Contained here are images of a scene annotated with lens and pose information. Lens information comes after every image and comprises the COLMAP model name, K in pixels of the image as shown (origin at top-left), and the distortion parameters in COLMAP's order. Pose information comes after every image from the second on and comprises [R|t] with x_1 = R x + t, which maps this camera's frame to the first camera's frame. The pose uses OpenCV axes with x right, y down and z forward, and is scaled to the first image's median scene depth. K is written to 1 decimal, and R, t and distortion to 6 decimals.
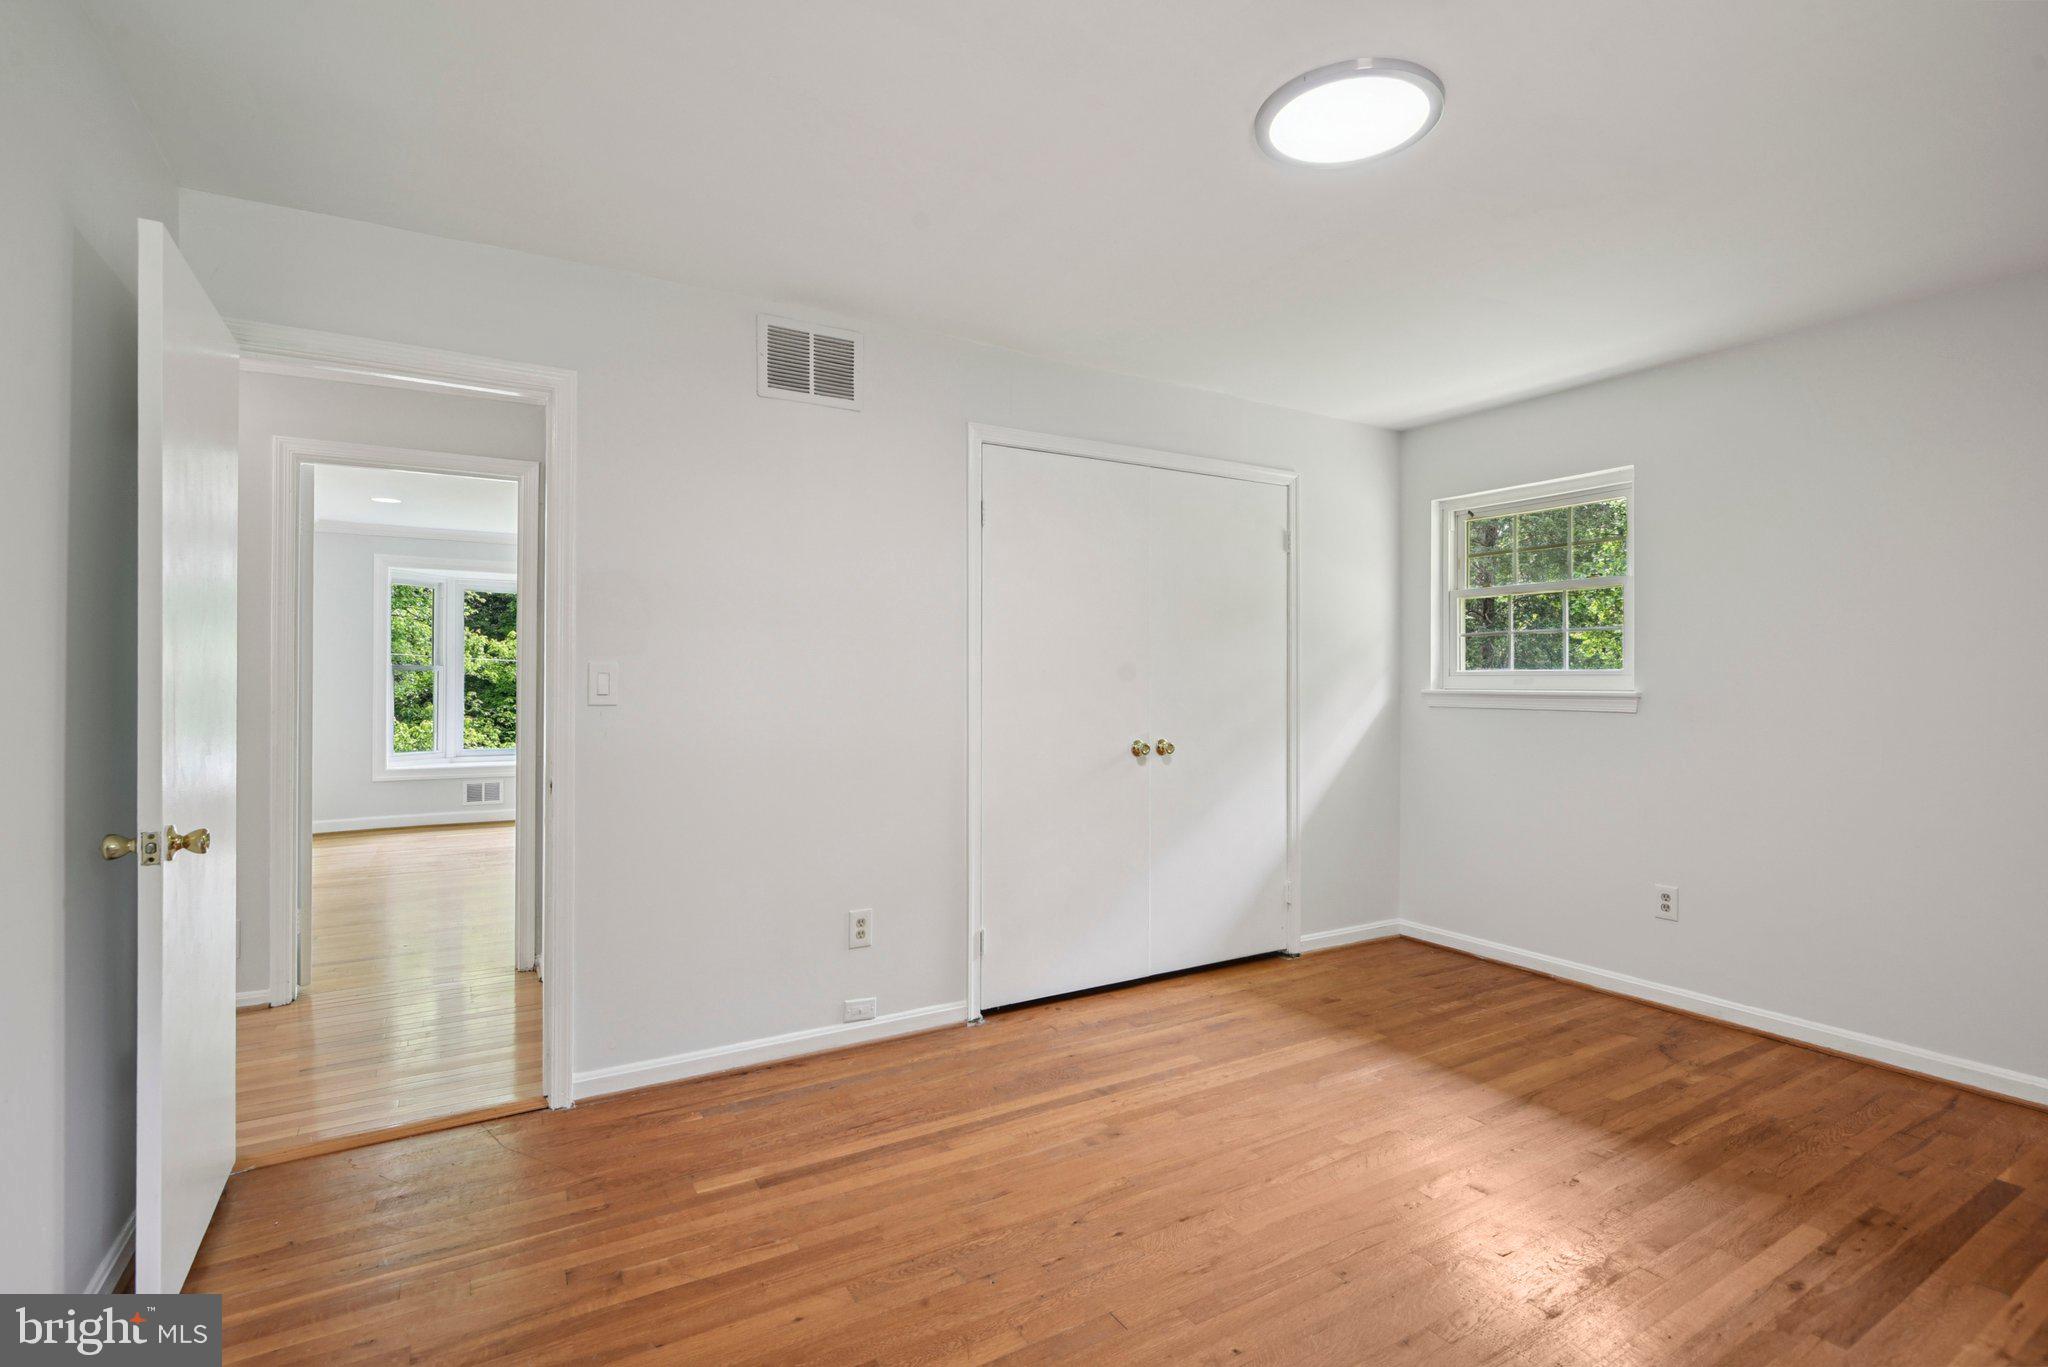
lens RADIAL K [[955.4, 0, 1006.5], [0, 955.4, 677.9], [0, 0, 1]] dist [-0.018816, -0.002592]
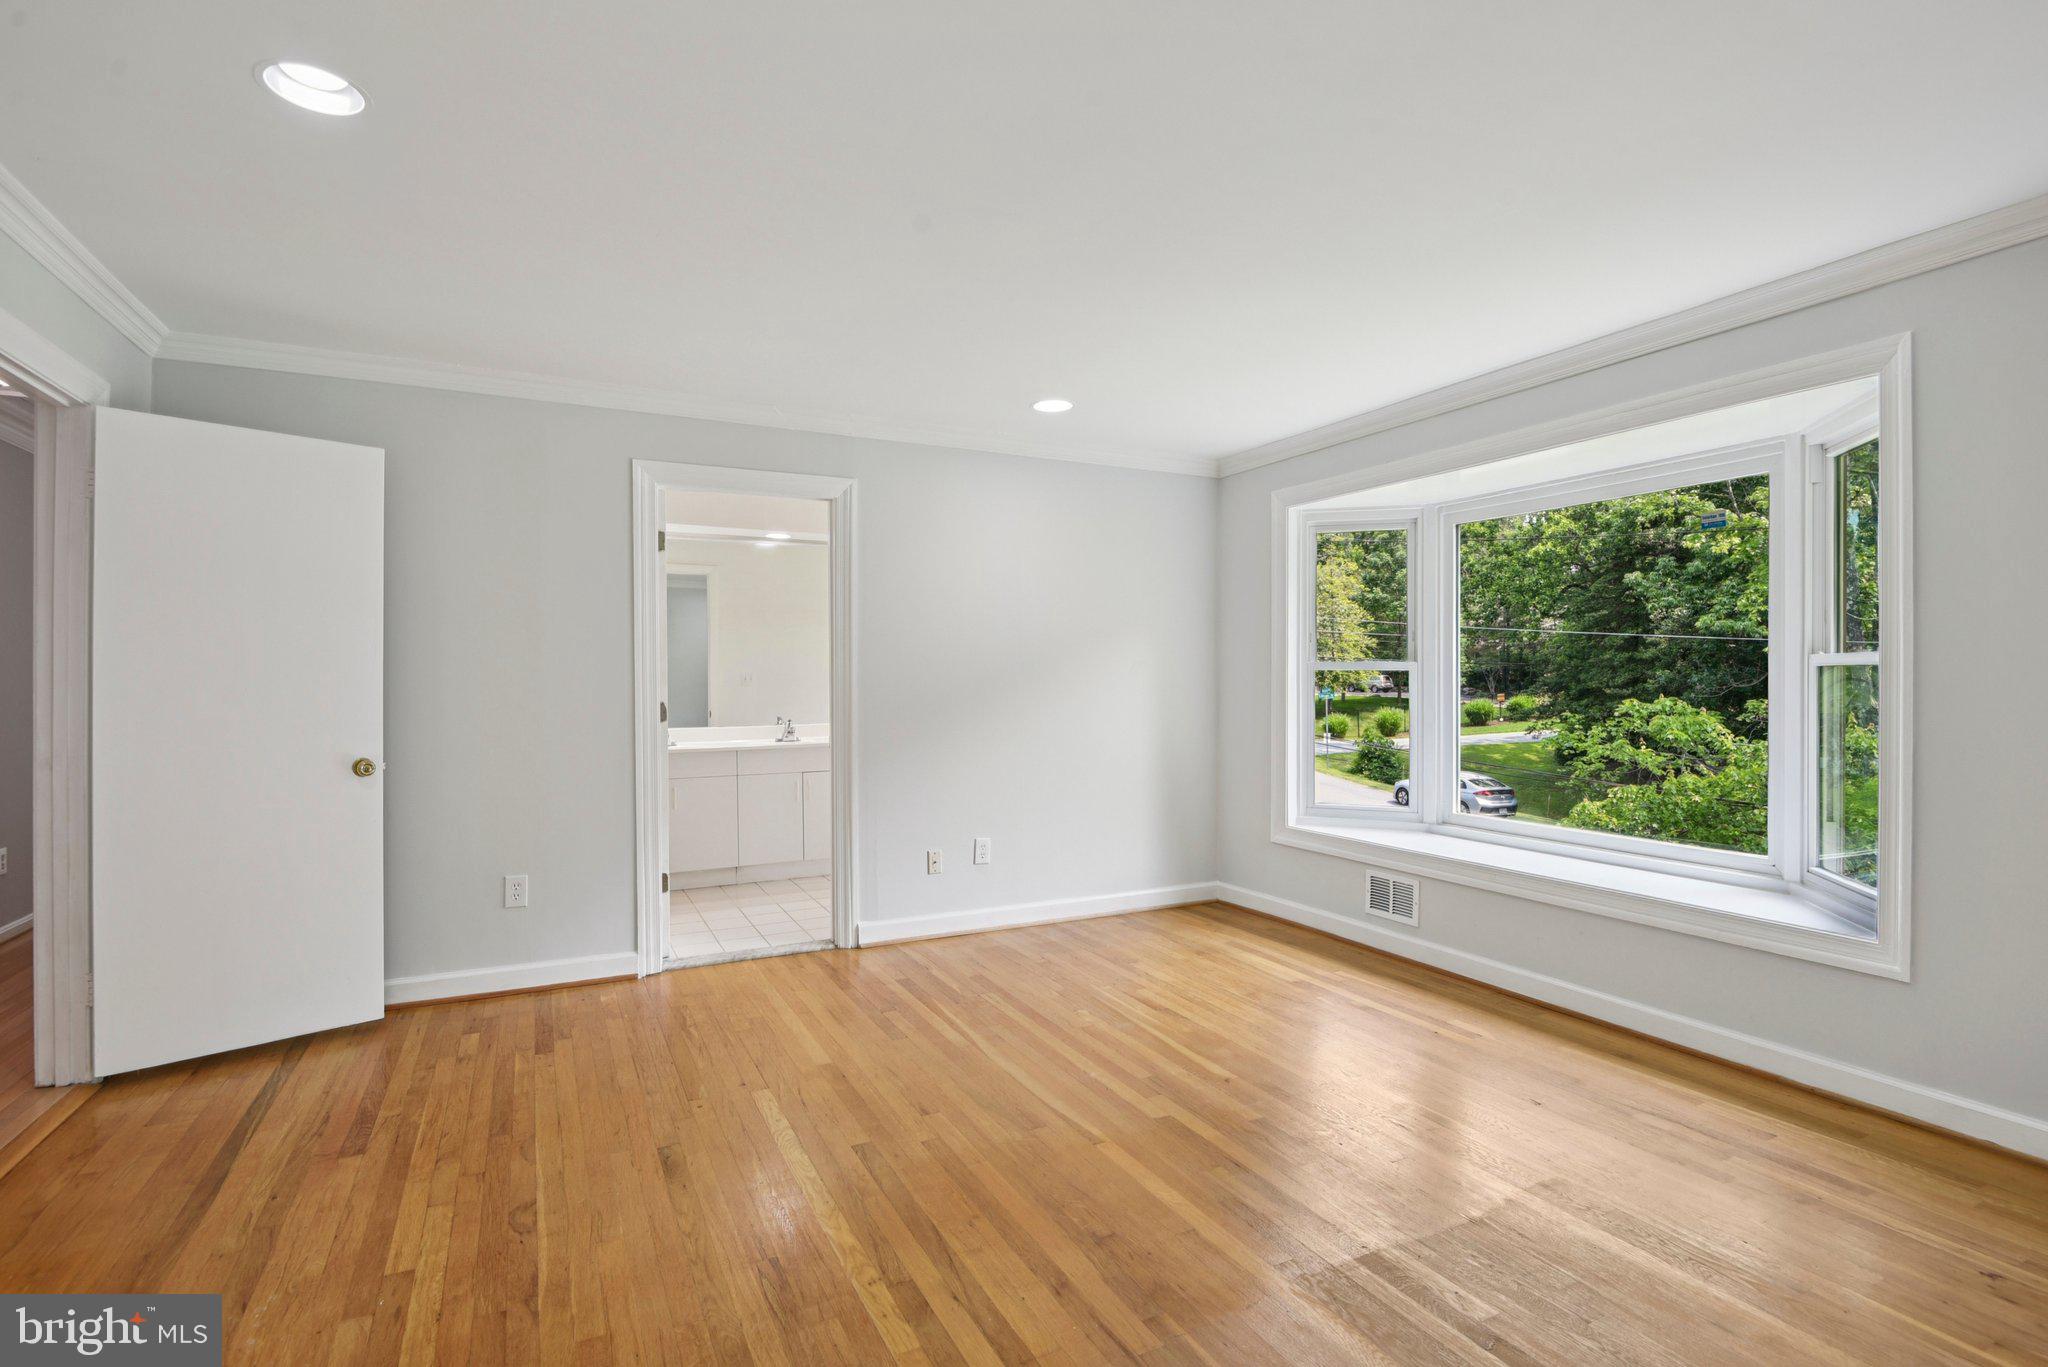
lens RADIAL K [[955.4, 0, 1022.6], [0, 955.4, 681.2], [0, 0, 1]] dist [-0.018816, -0.002592]
pose [[-0.051091, -0.002296, -0.998691, -0.002640], [-0.002255, 0.999995, -0.002184, 0.000382], [0.998691, 0.002141, -0.051096, 0.325975]]
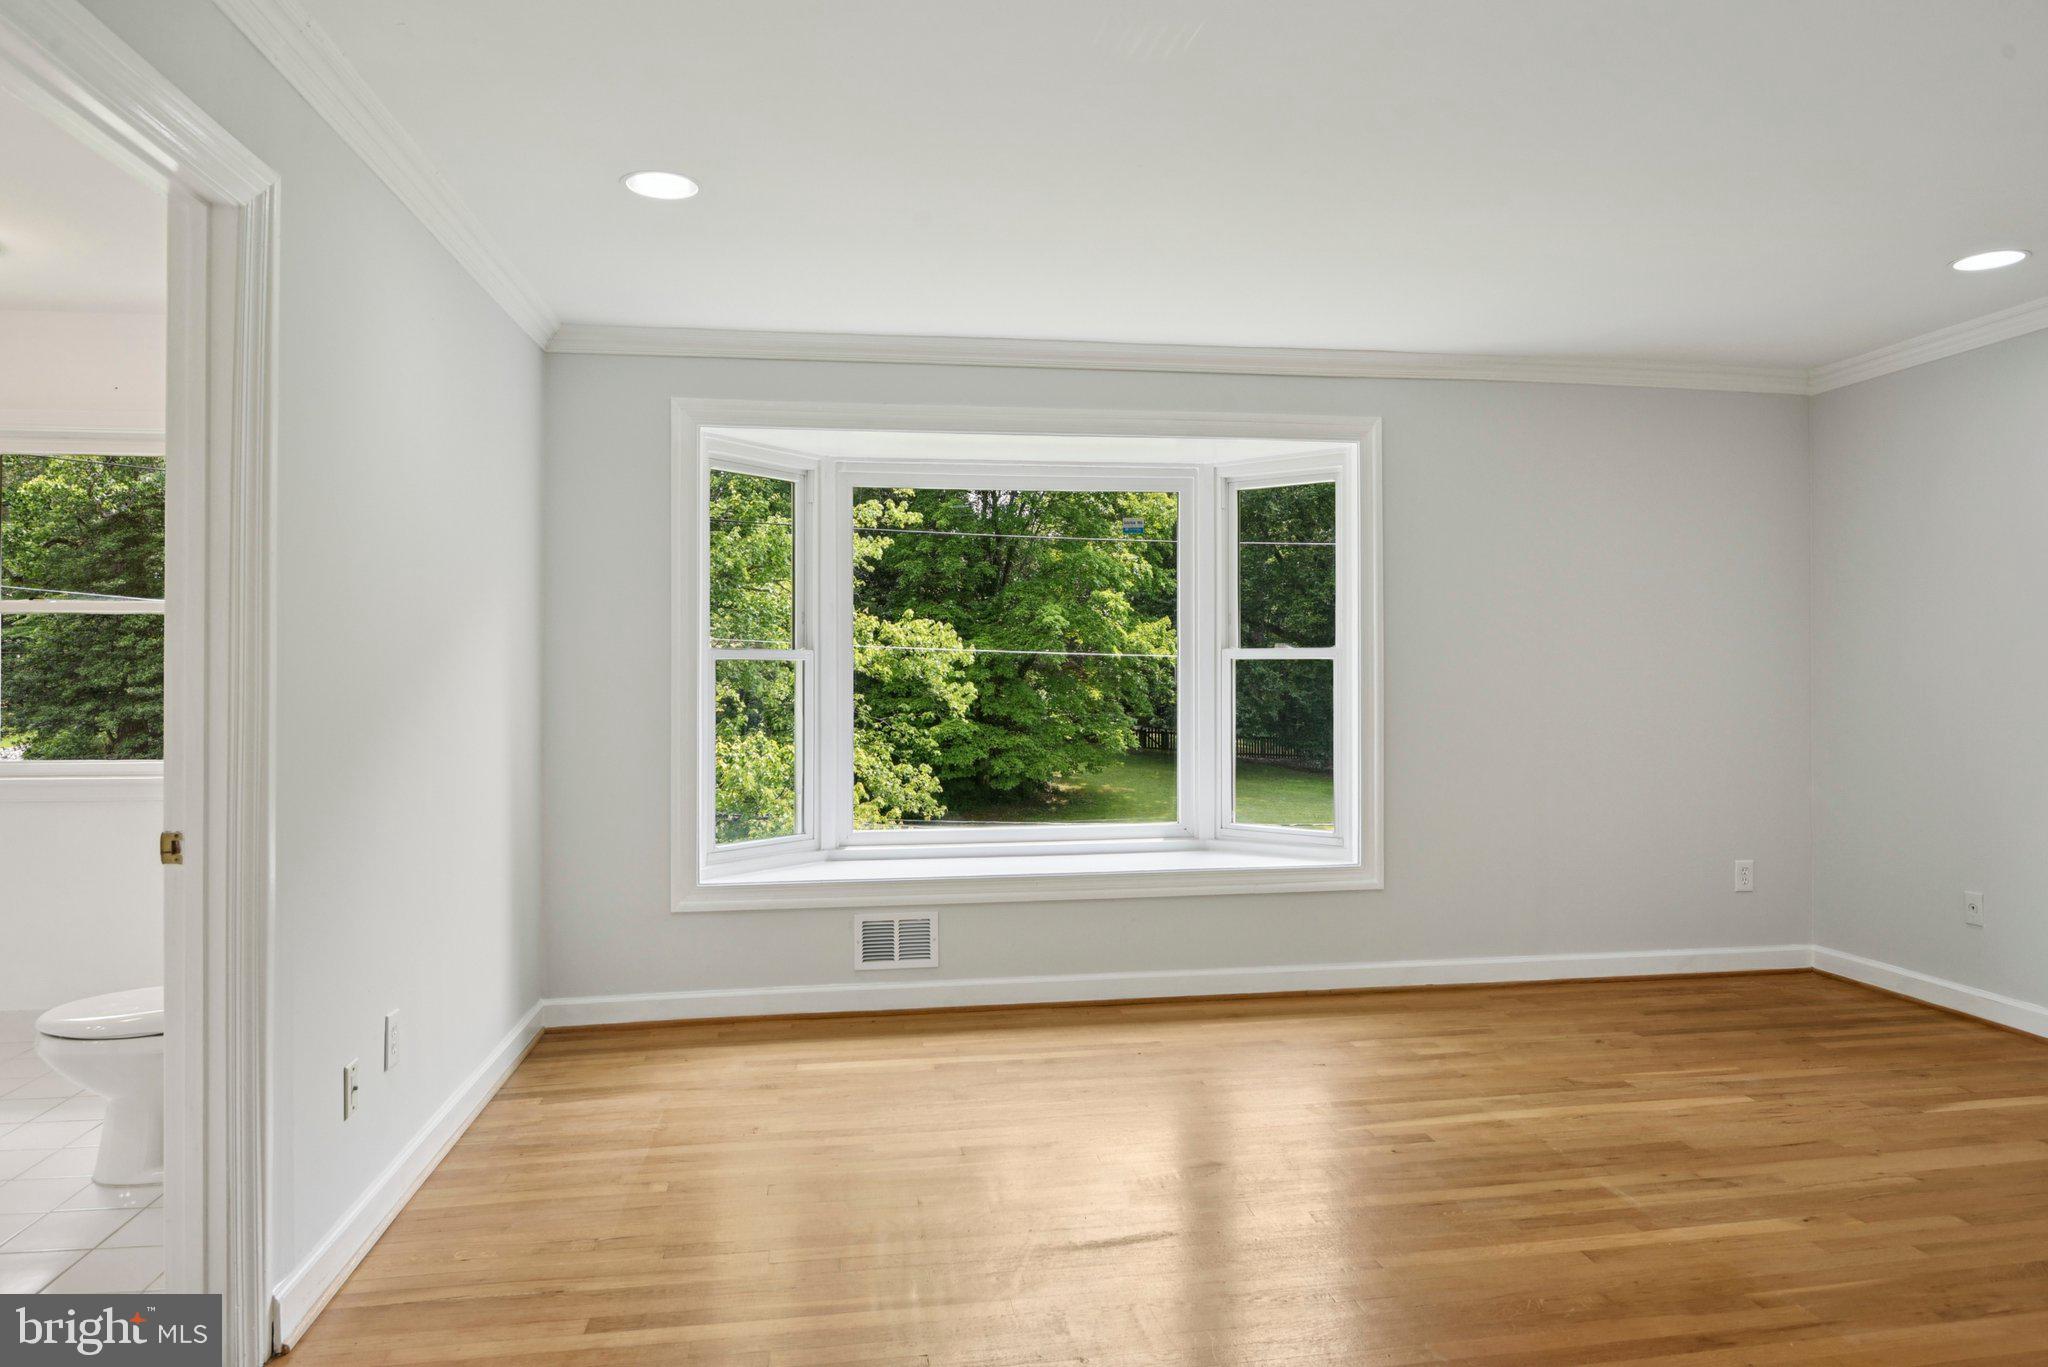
lens RADIAL K [[1226.9, 0, 1031.0], [0, 1226.9, 661.0], [0, 0, 1]] dist [-0.020790, 0.001421]
pose [[0.932176, -0.011986, -0.361807, -0.115679], [0.008741, 0.999906, -0.010604, -0.000062], [0.361900, 0.006723, 0.932193, 0.199559]]
